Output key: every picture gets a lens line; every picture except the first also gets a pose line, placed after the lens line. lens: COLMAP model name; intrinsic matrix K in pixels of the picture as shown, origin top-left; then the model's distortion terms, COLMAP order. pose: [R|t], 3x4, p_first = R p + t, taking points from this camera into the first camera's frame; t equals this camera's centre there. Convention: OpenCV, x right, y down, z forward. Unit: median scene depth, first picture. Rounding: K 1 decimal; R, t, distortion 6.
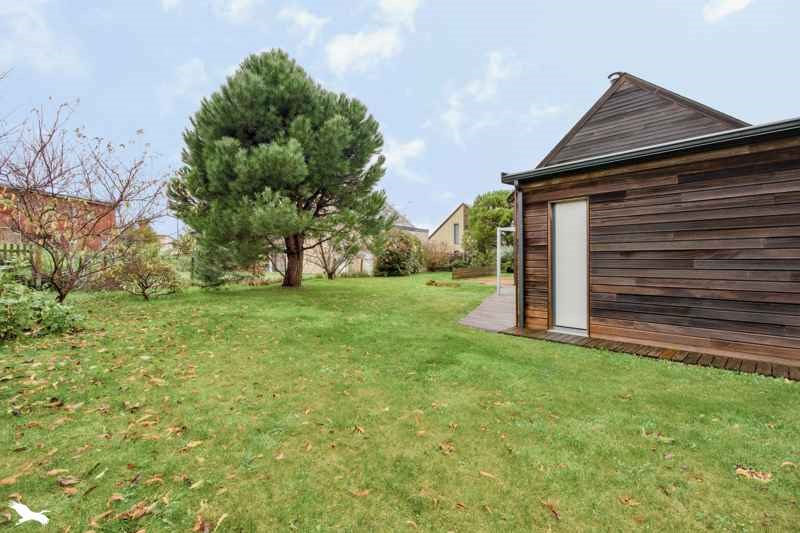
lens RADIAL K [[357.3, 0, 399.7], [0, 357.3, 263.2], [0, 0, 1]] dist [-0.000700, -0.000023]
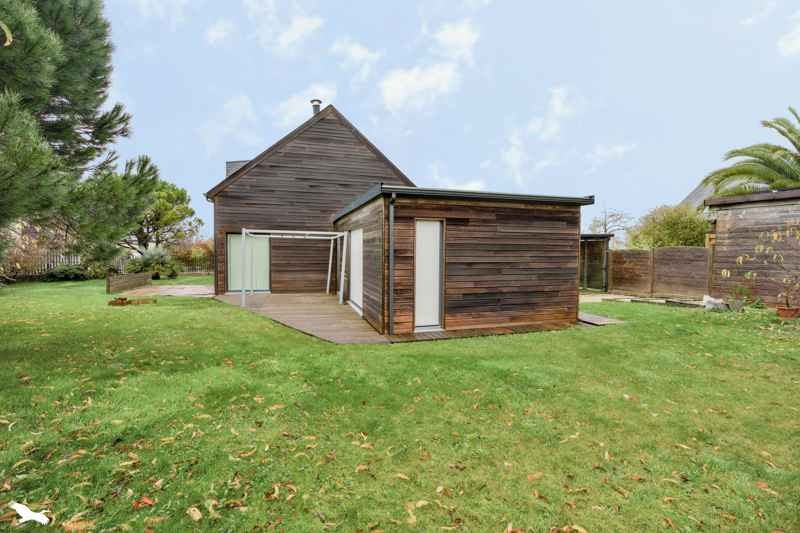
lens RADIAL K [[357.3, 0, 399.7], [0, 357.3, 263.2], [0, 0, 1]] dist [-0.000700, -0.000023]
pose [[0.446141, -0.006498, 0.894939, -0.669255], [0.007221, 0.999967, 0.003660, -0.035954], [-0.894934, 0.004829, 0.446173, 0.581870]]
